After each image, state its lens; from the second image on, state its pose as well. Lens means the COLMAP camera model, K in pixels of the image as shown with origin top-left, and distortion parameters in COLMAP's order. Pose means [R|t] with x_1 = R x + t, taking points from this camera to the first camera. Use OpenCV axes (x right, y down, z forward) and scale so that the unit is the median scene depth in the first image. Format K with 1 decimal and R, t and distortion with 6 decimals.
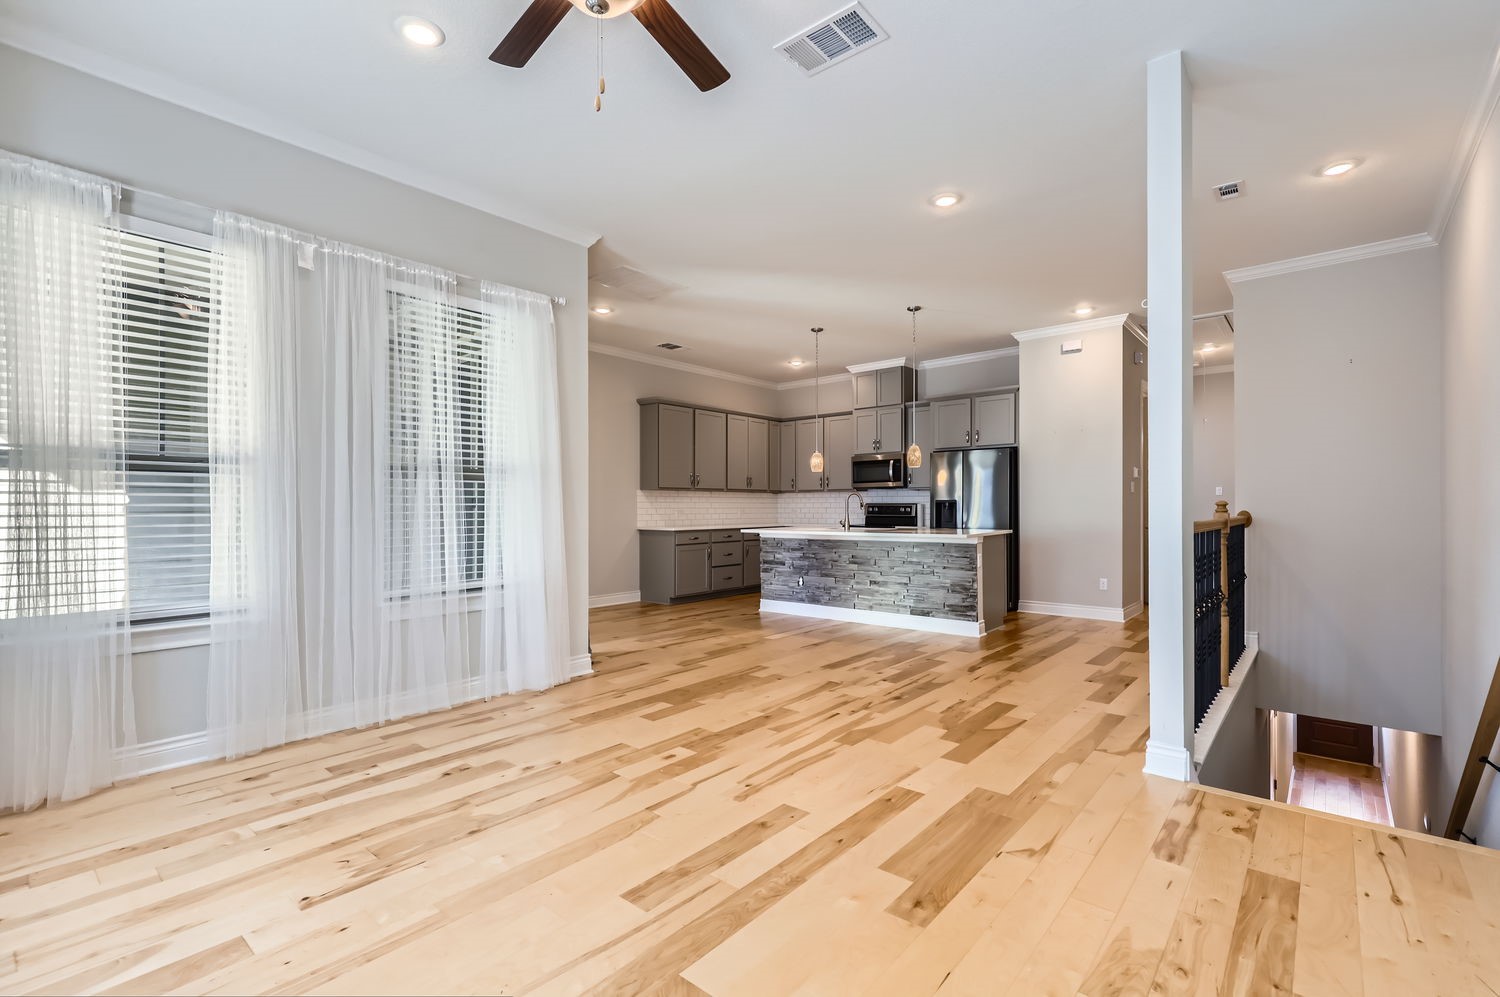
lens RADIAL K [[677.3, 0, 748.3], [0, 677.3, 505.2], [0, 0, 1]] dist [0.001259, 0.000005]
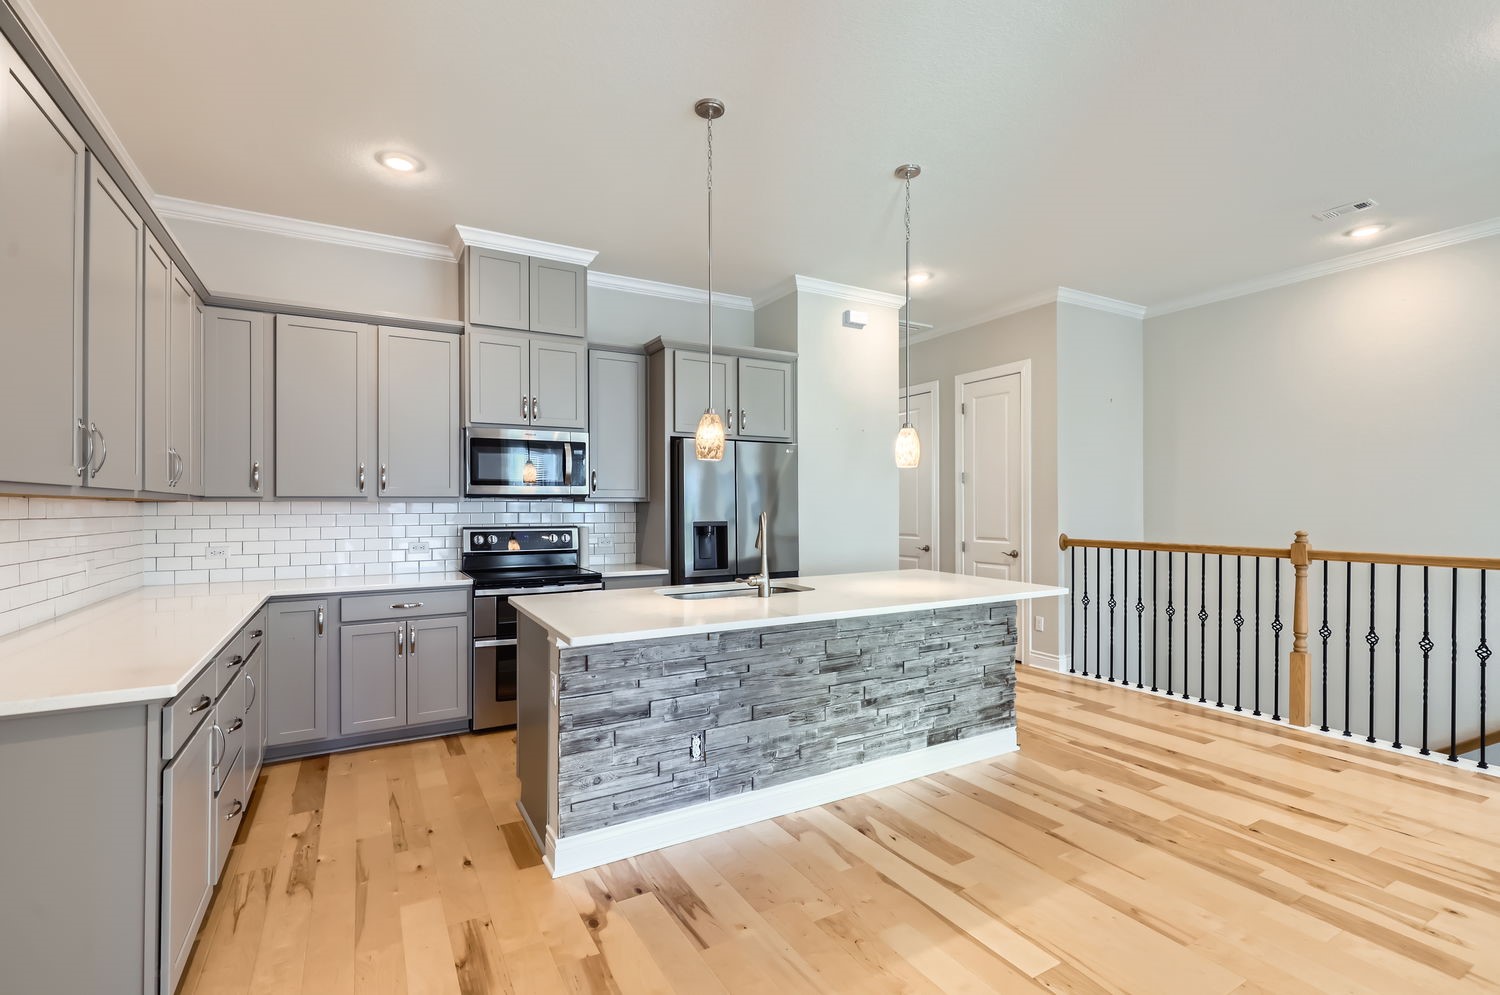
lens RADIAL K [[677.3, 0, 750.0], [0, 677.3, 505.5], [0, 0, 1]] dist [0.001259, 0.000005]
pose [[0.334047, 0.003539, 0.942550, -0.280026], [-0.001081, 0.999994, -0.003371, -0.022318], [-0.942556, 0.000107, 0.334049, 0.873546]]
